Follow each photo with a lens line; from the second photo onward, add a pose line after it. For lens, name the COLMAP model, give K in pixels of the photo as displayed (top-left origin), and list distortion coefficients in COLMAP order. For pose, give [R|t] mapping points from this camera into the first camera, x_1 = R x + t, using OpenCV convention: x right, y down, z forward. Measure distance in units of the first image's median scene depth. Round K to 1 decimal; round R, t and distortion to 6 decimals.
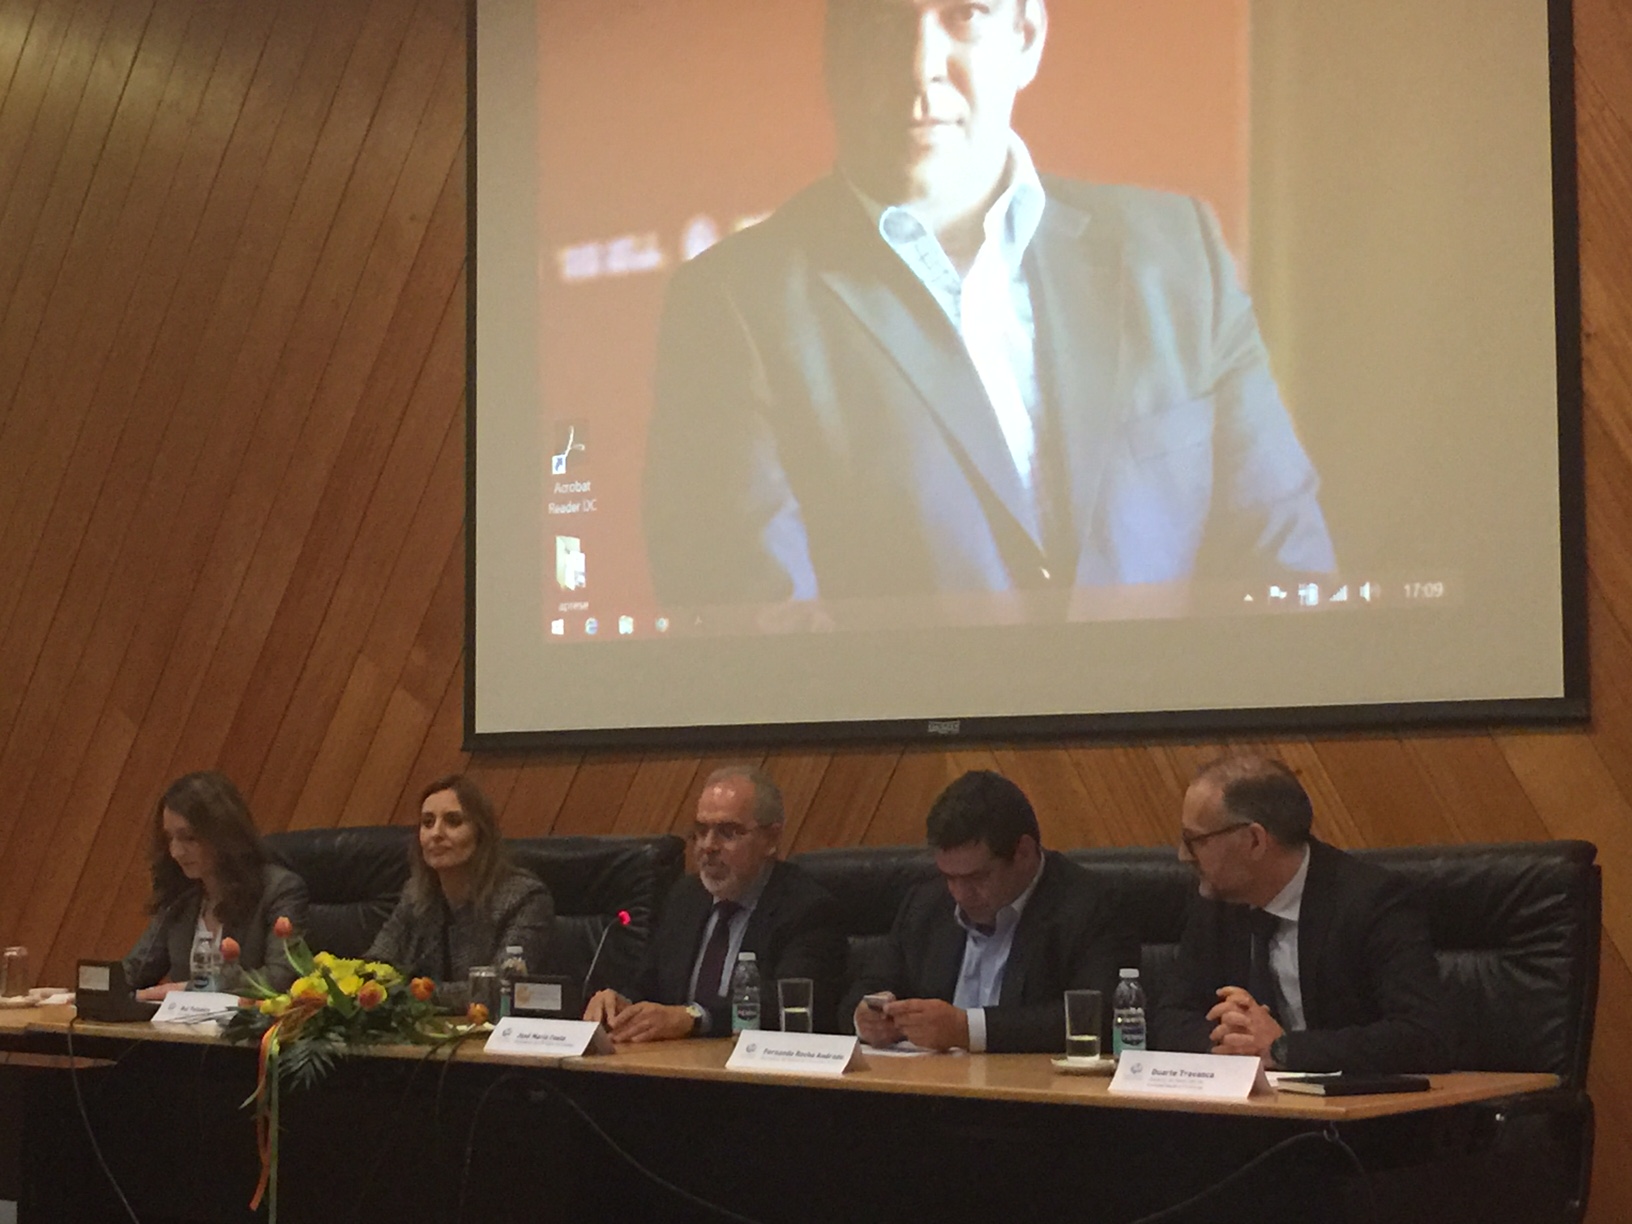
lens RADIAL K [[2882.3, 0, 816.0], [0, 2882.3, 612.0], [0, 0, 1]] dist [0.048992, 0.200981]
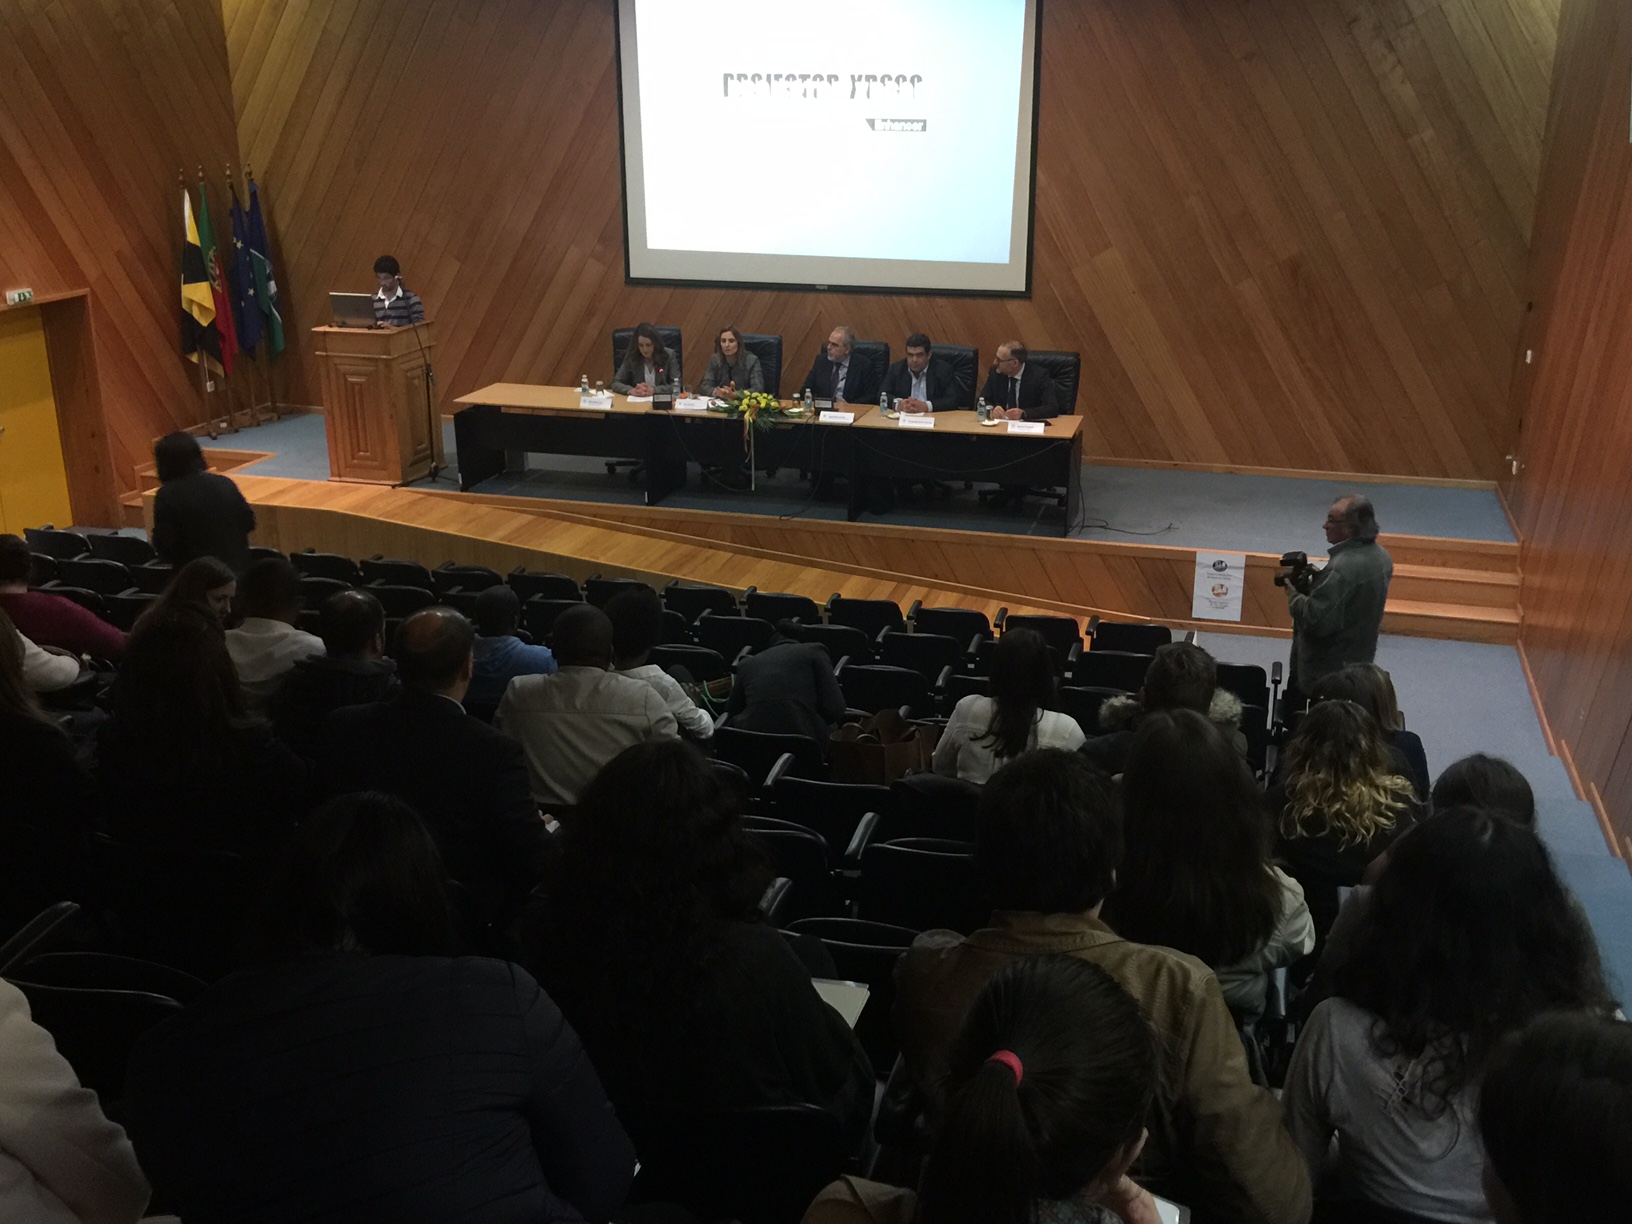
lens RADIAL K [[1625.1, 0, 816.0], [0, 1625.1, 612.0], [0, 0, 1]] dist [0.014895, 0.030952]
pose [[0.909517, -0.121787, 0.397425, -0.964404], [-0.040599, 0.925515, 0.376528, -0.407484], [-0.413679, -0.358594, 0.836827, -0.860167]]
